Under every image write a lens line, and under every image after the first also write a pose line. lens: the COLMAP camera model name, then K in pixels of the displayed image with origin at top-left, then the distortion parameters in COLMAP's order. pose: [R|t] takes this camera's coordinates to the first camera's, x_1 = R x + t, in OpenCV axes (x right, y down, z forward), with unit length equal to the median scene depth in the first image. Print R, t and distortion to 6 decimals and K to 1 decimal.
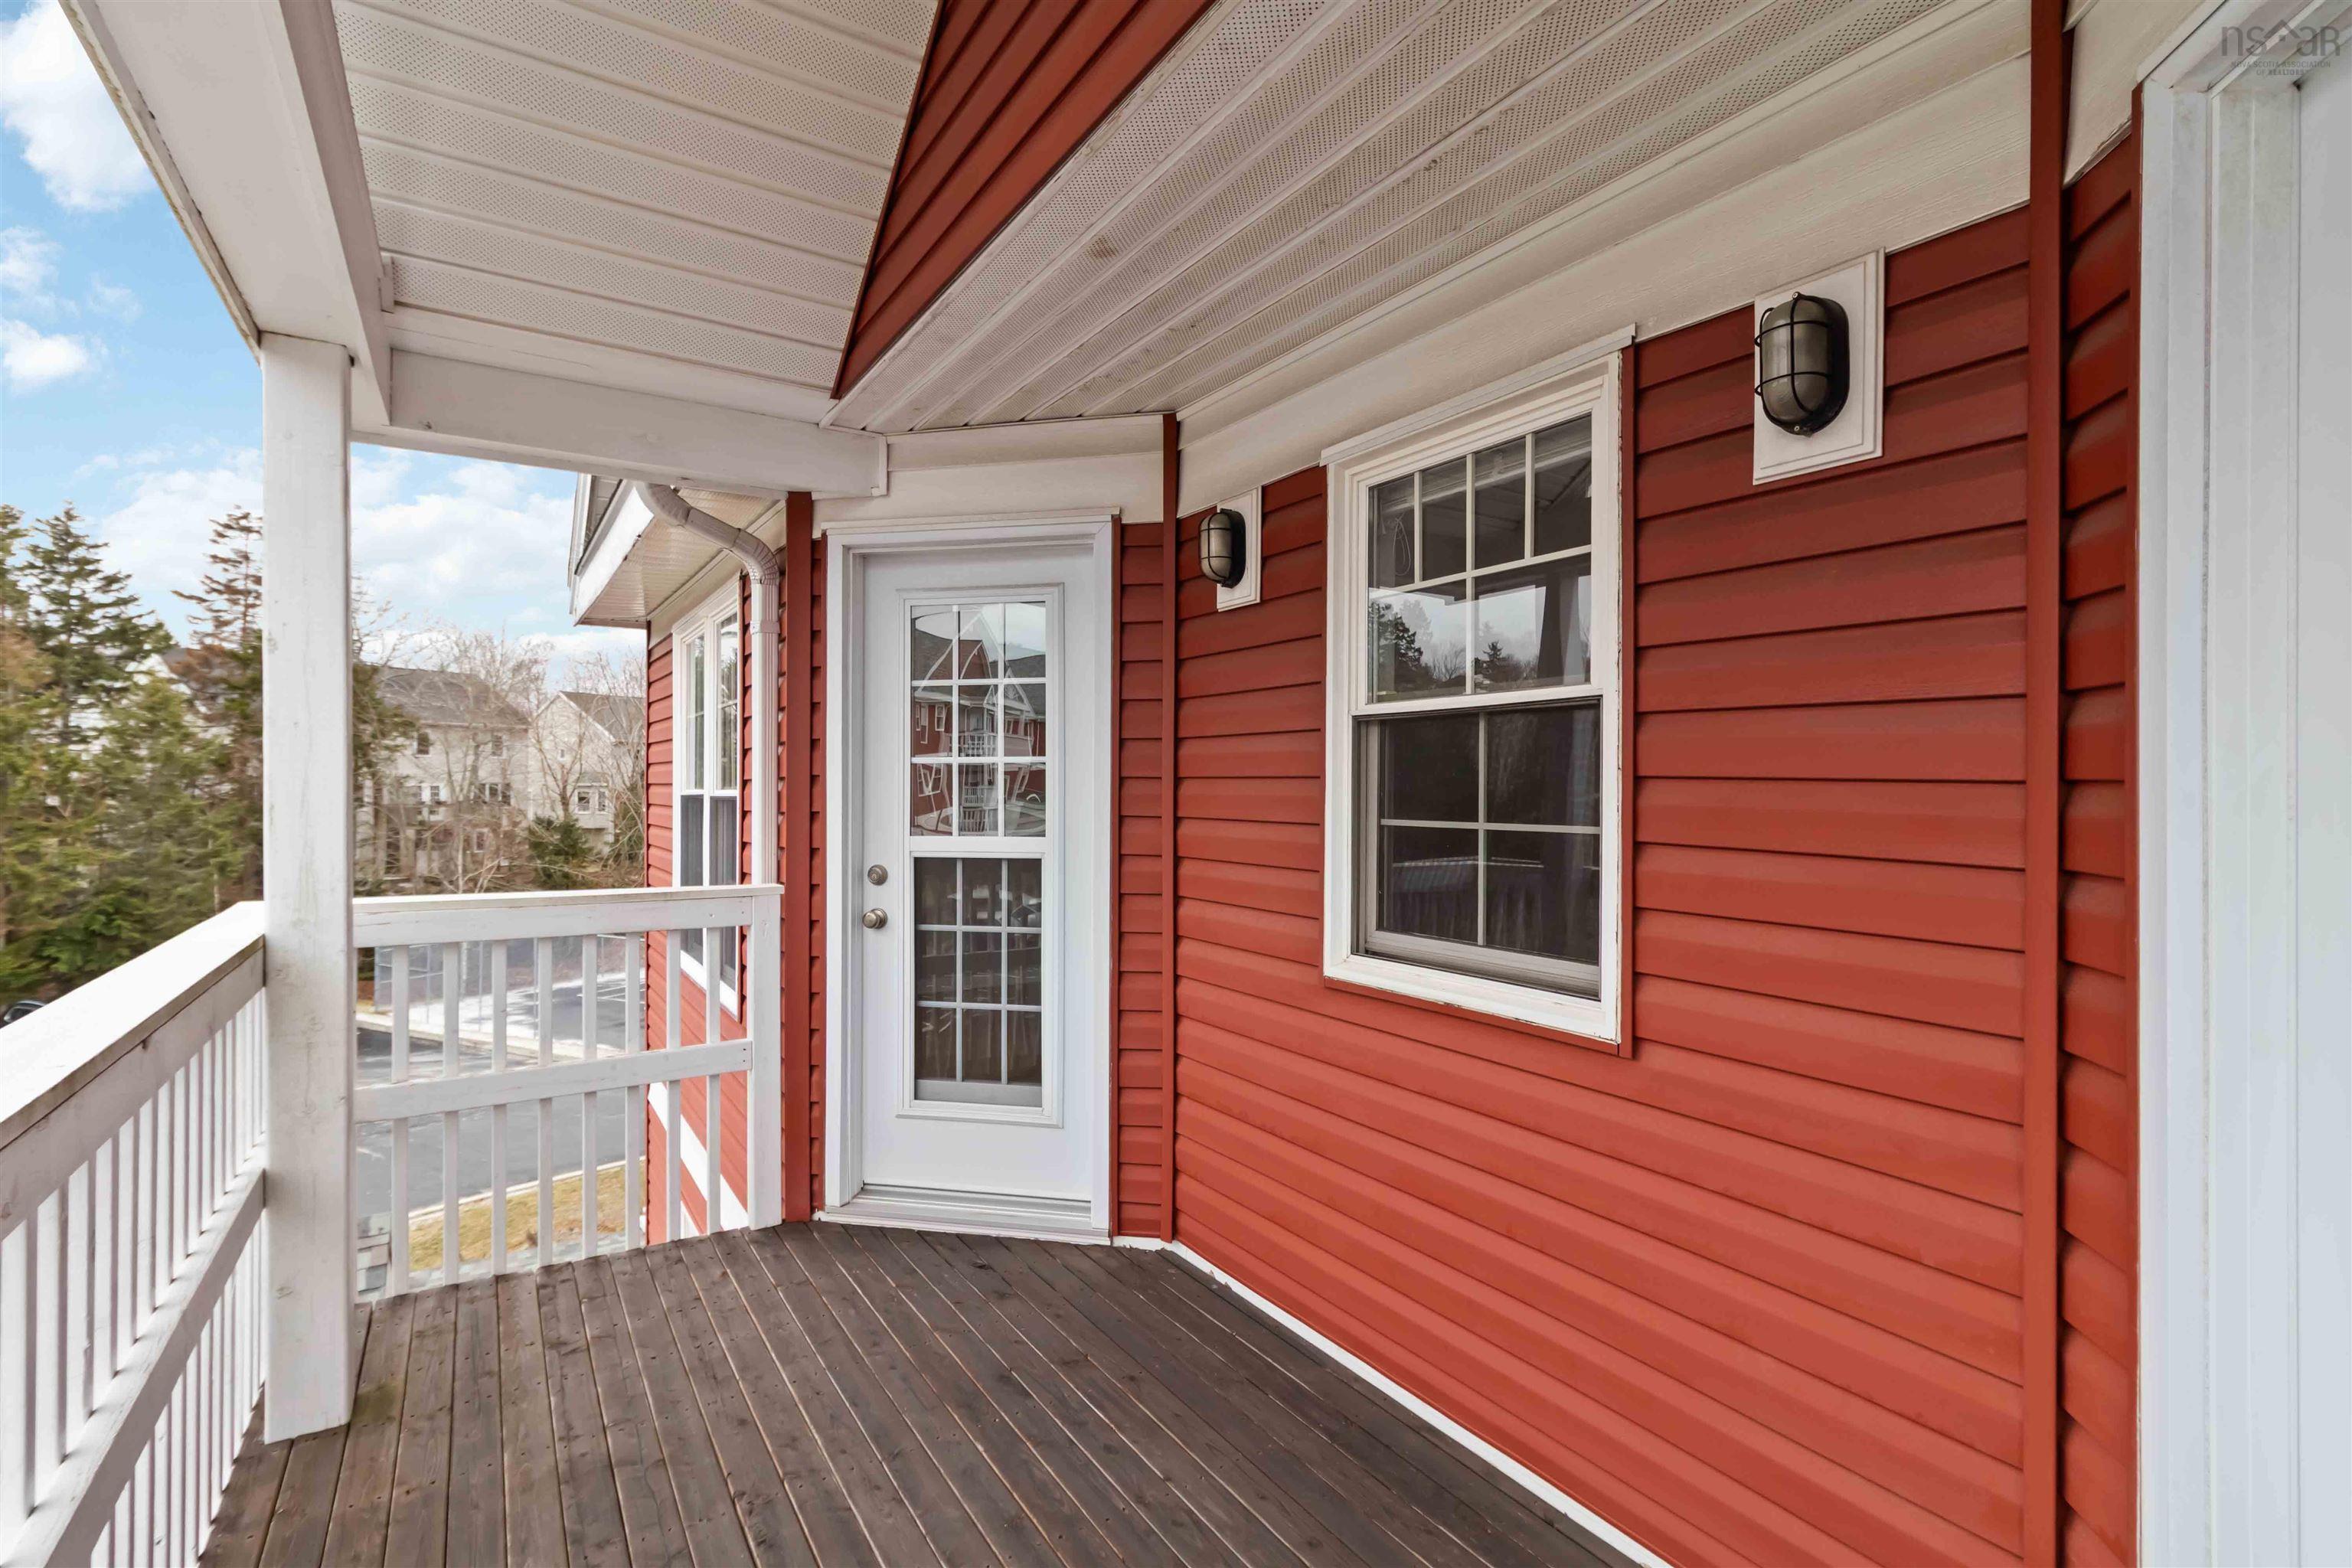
lens RADIAL K [[1083.7, 0, 1191.7], [0, 1083.7, 788.8], [0, 0, 1]] dist [-0.000697, 0.003190]
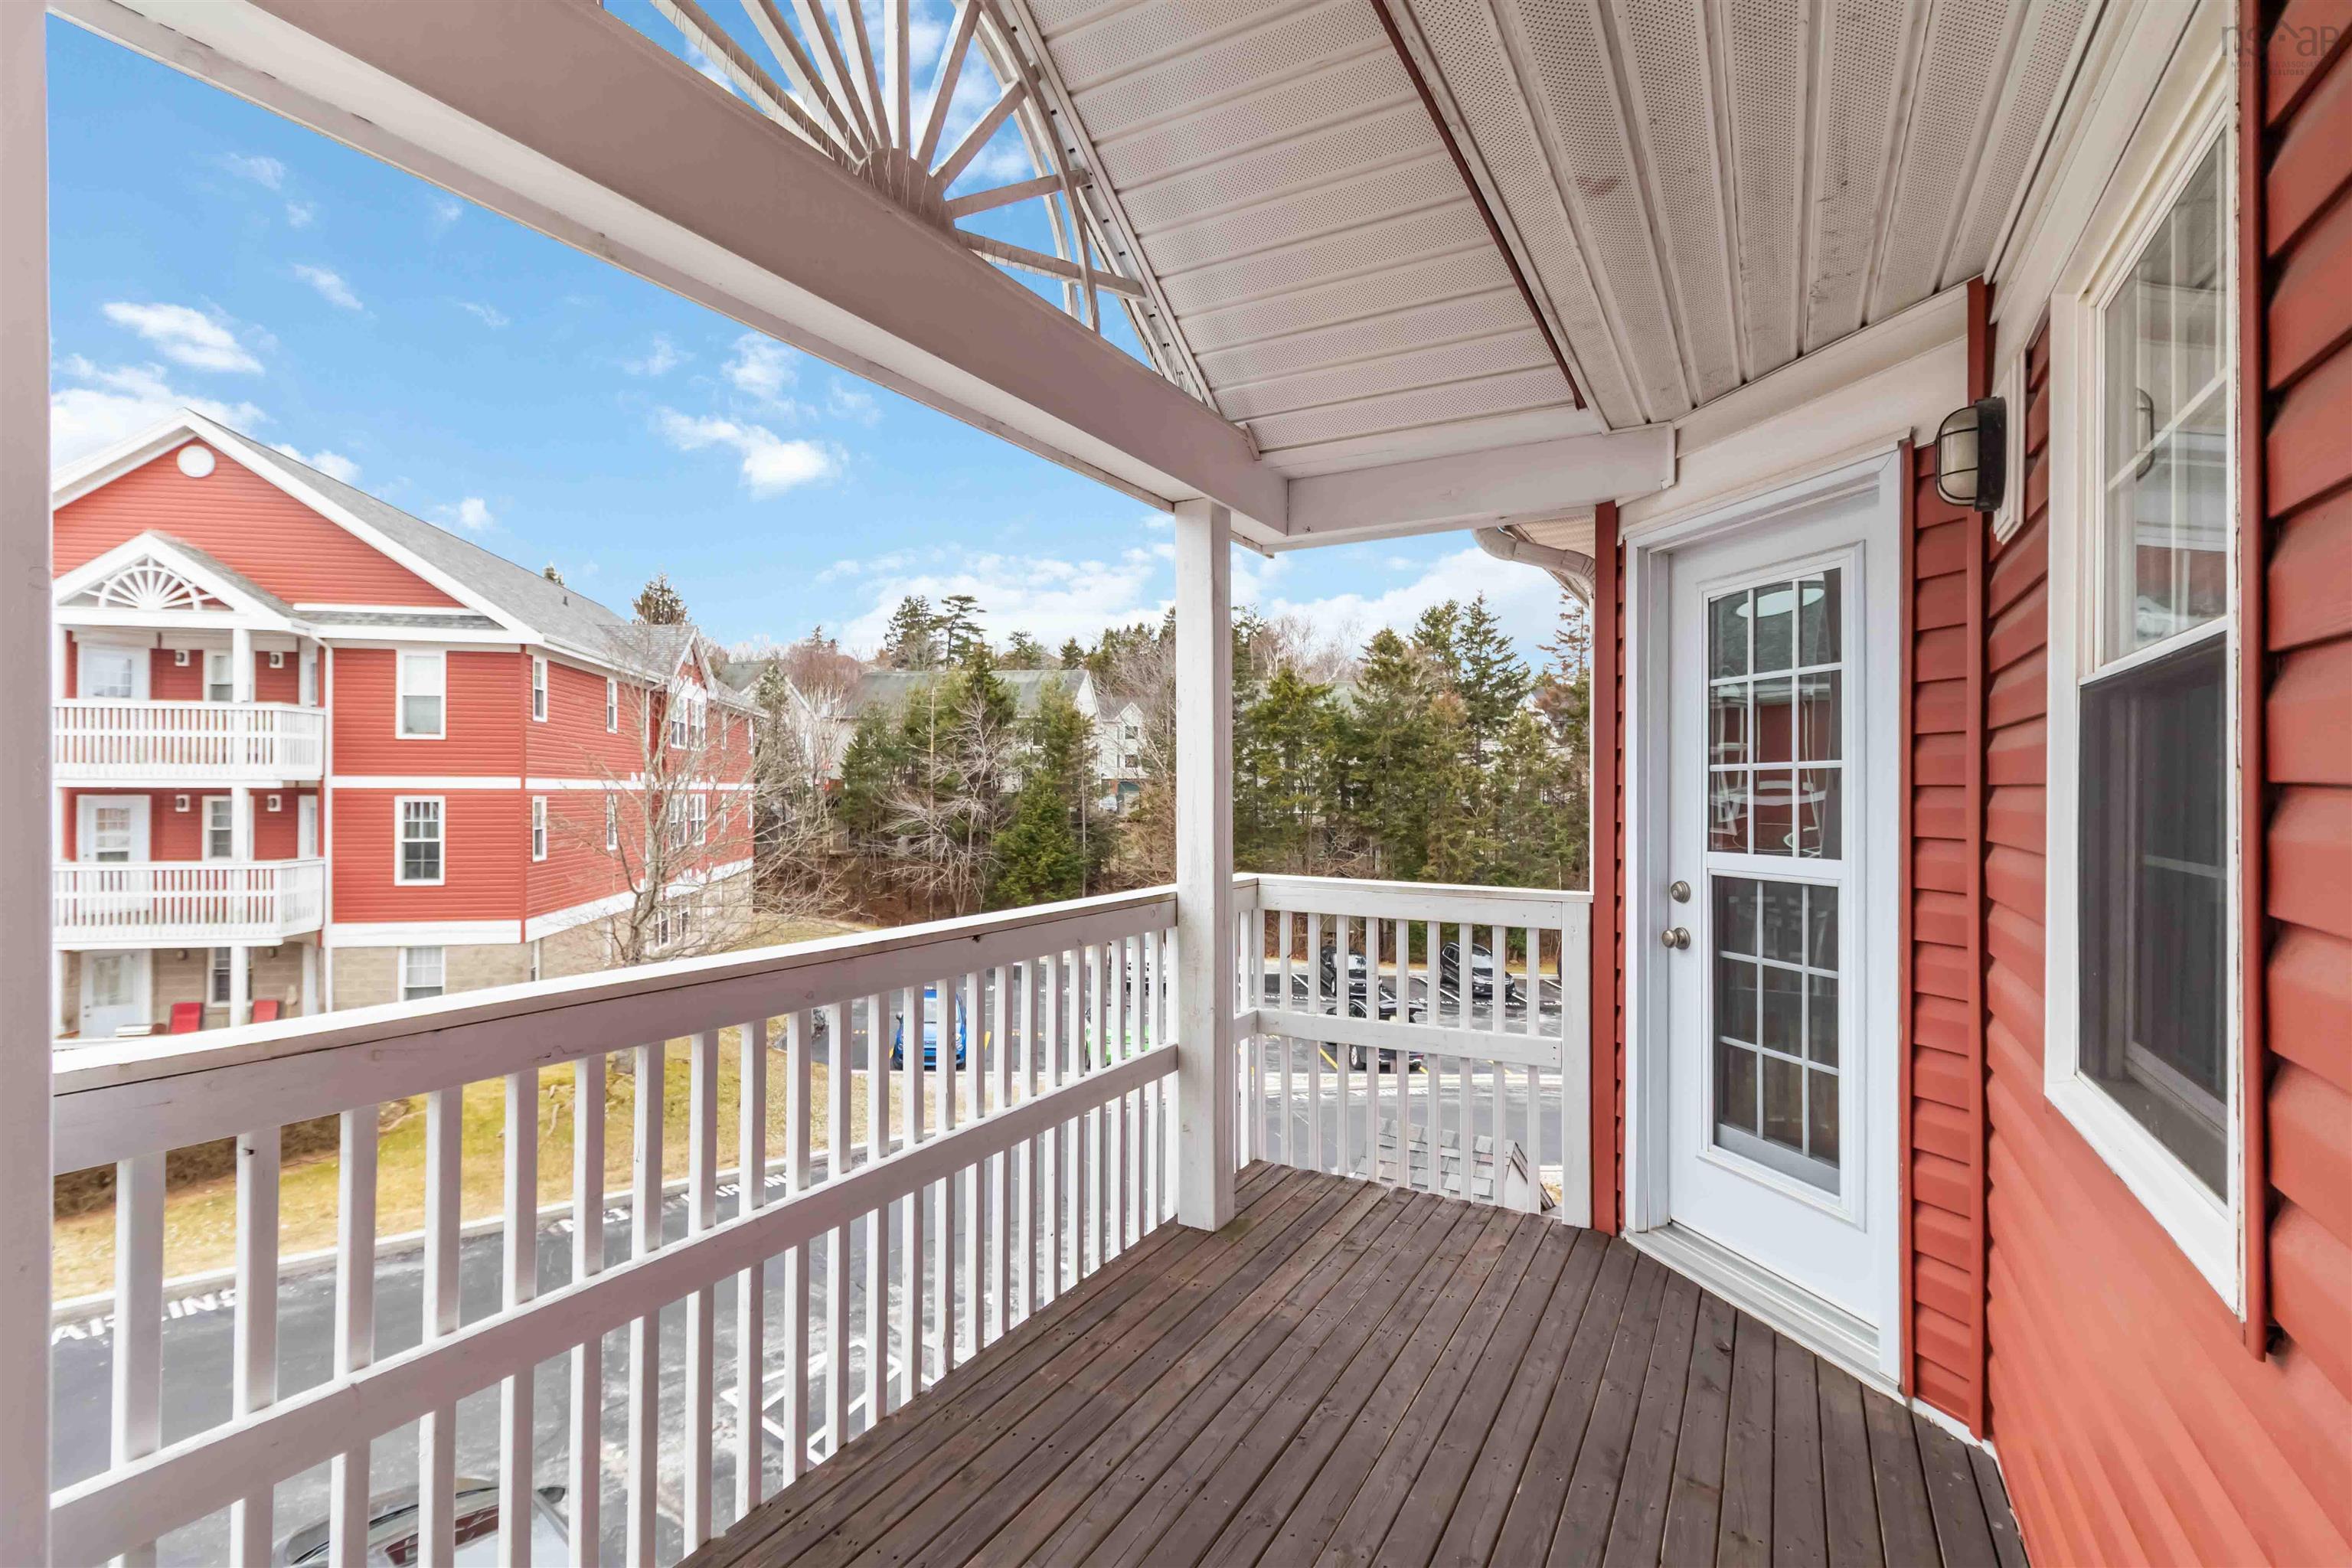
lens RADIAL K [[1083.7, 0, 1190.2], [0, 1083.7, 787.4], [0, 0, 1]] dist [-0.000697, 0.003190]
pose [[0.473909, -0.003974, -0.880565, 0.334829], [-0.003770, 0.999971, -0.006542, -0.002530], [0.880566, 0.006420, 0.473881, 0.188508]]
